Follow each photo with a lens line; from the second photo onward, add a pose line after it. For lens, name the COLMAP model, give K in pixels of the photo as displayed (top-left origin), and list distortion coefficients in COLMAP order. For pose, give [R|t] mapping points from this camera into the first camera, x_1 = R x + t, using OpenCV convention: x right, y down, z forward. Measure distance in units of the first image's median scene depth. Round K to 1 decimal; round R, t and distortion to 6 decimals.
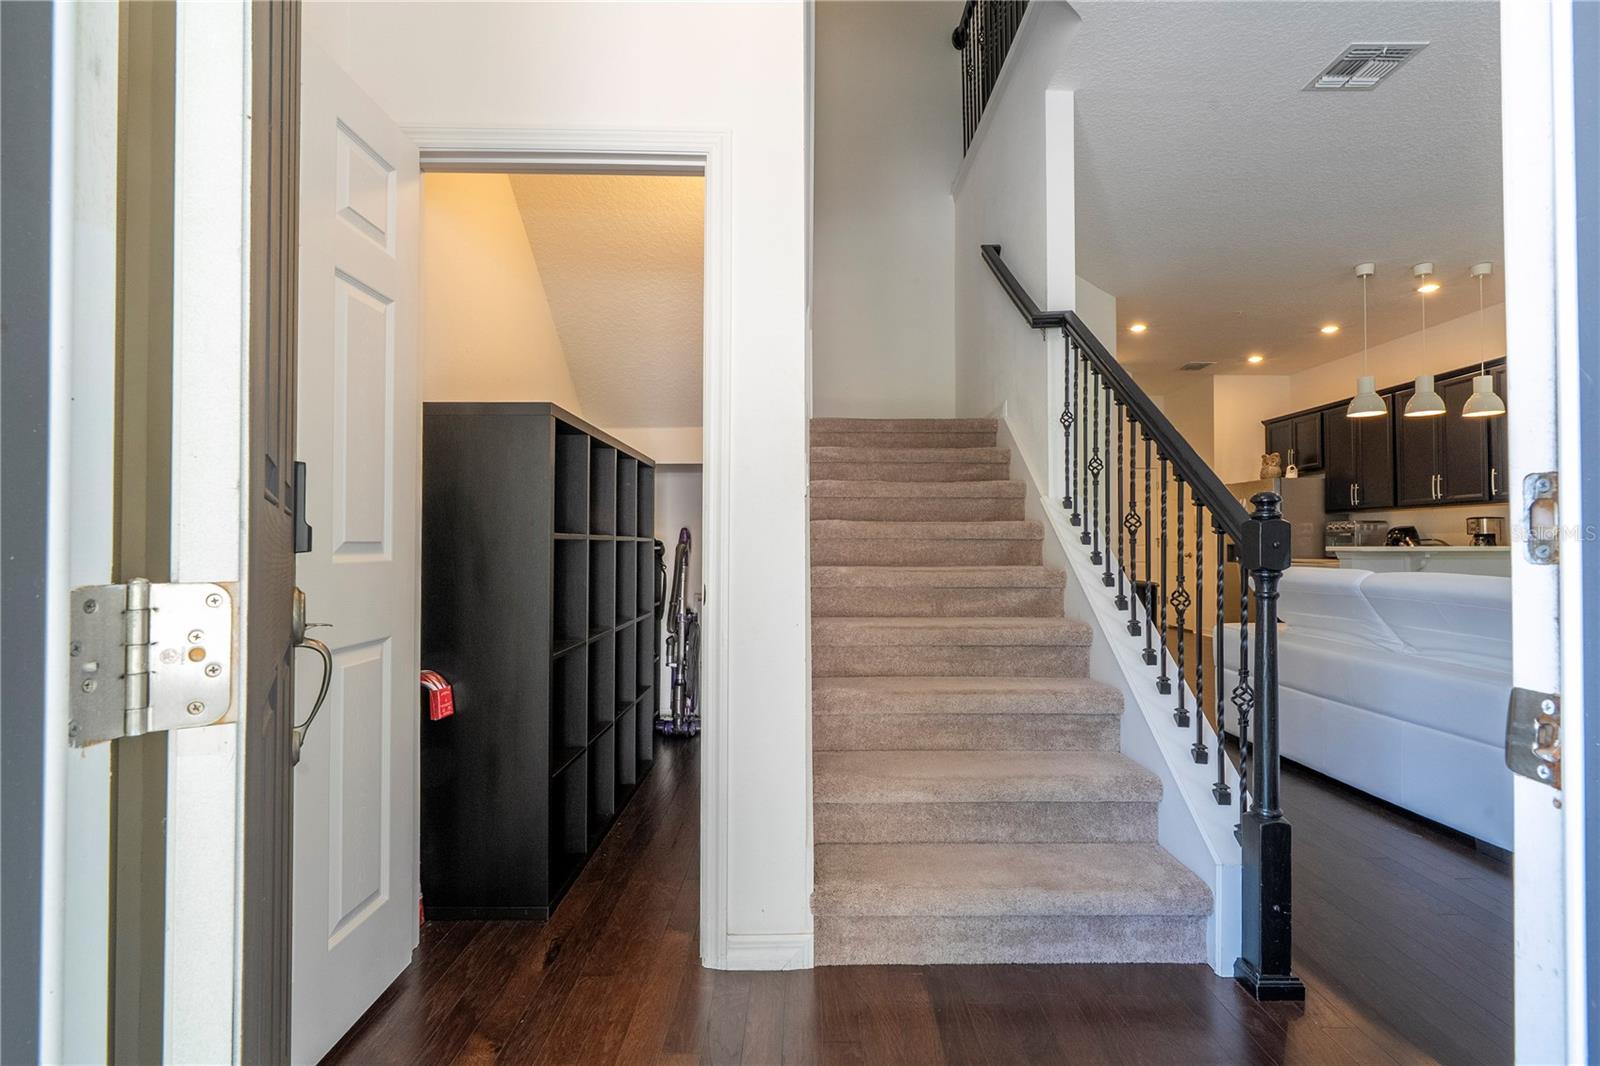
lens RADIAL K [[743.8, 0, 814.1], [0, 743.8, 530.2], [0, 0, 1]] dist [-0.001092, 0.000335]
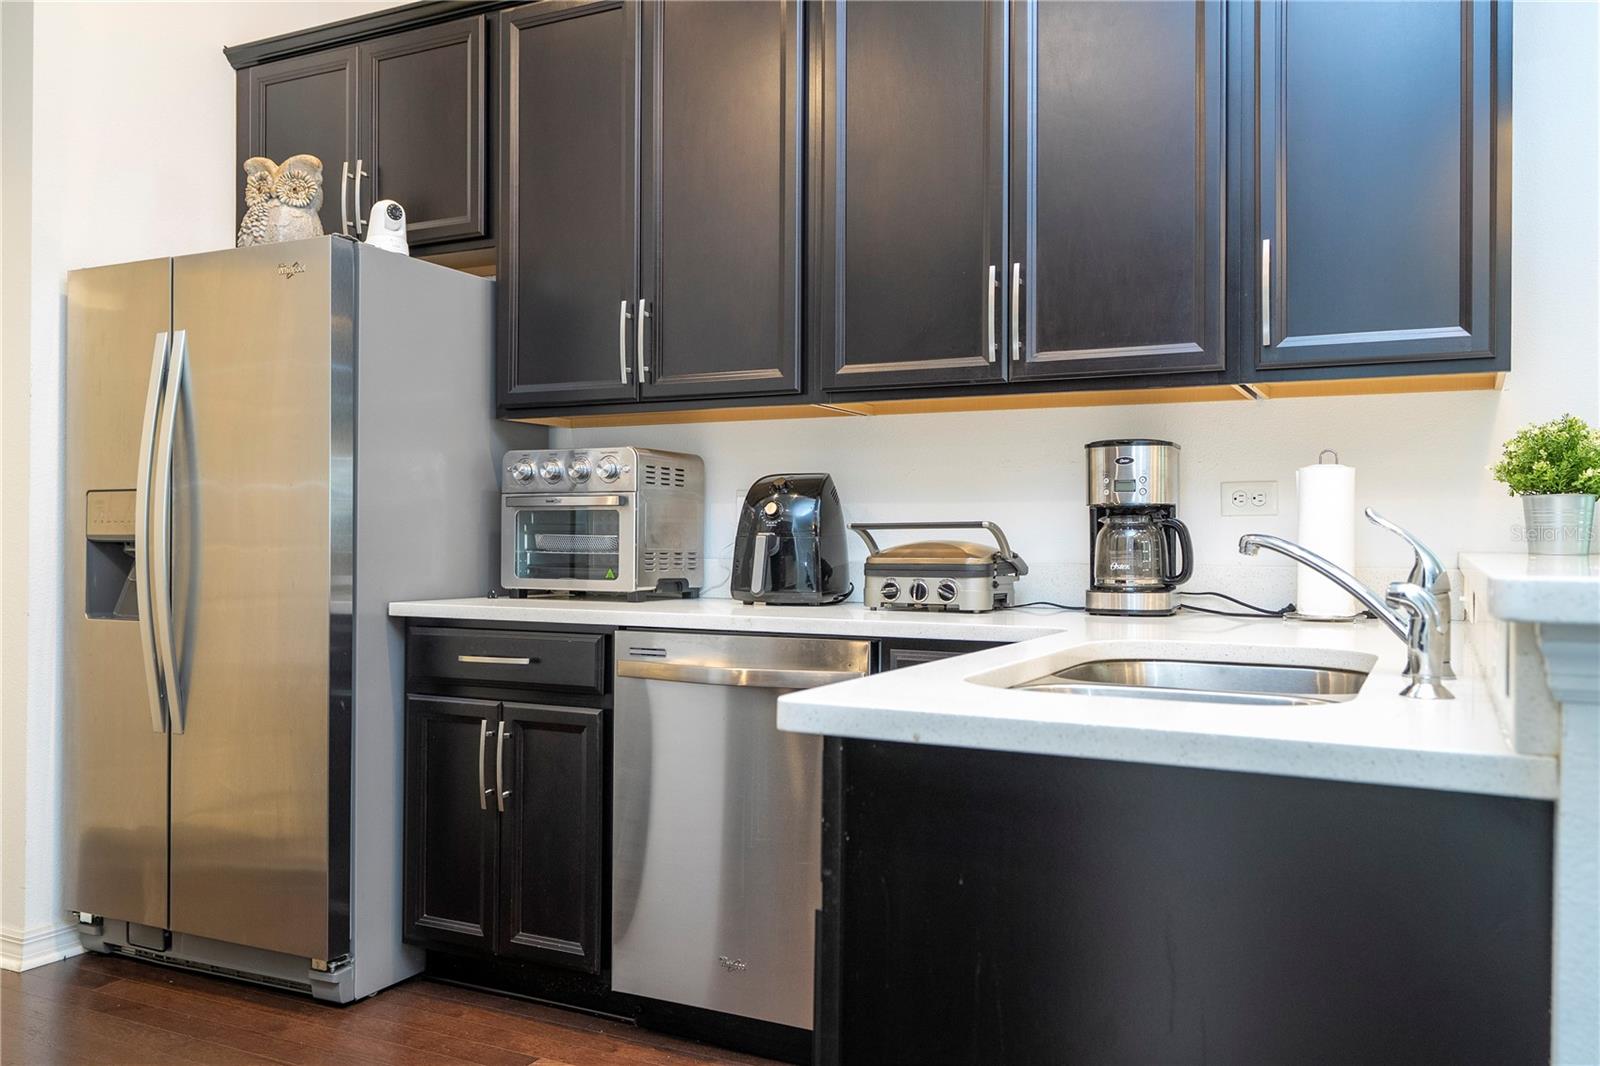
lens RADIAL K [[1263.0, 0, 800.0], [0, 1263.0, 533.0], [0, 0, 1]] dist [0.006621, 0.008921]
pose [[0.463683, 0.009641, 0.885949, 0.522108], [-0.024978, 0.999686, 0.002194, 0.019567], [-0.885649, -0.023146, 0.463778, 1.040181]]
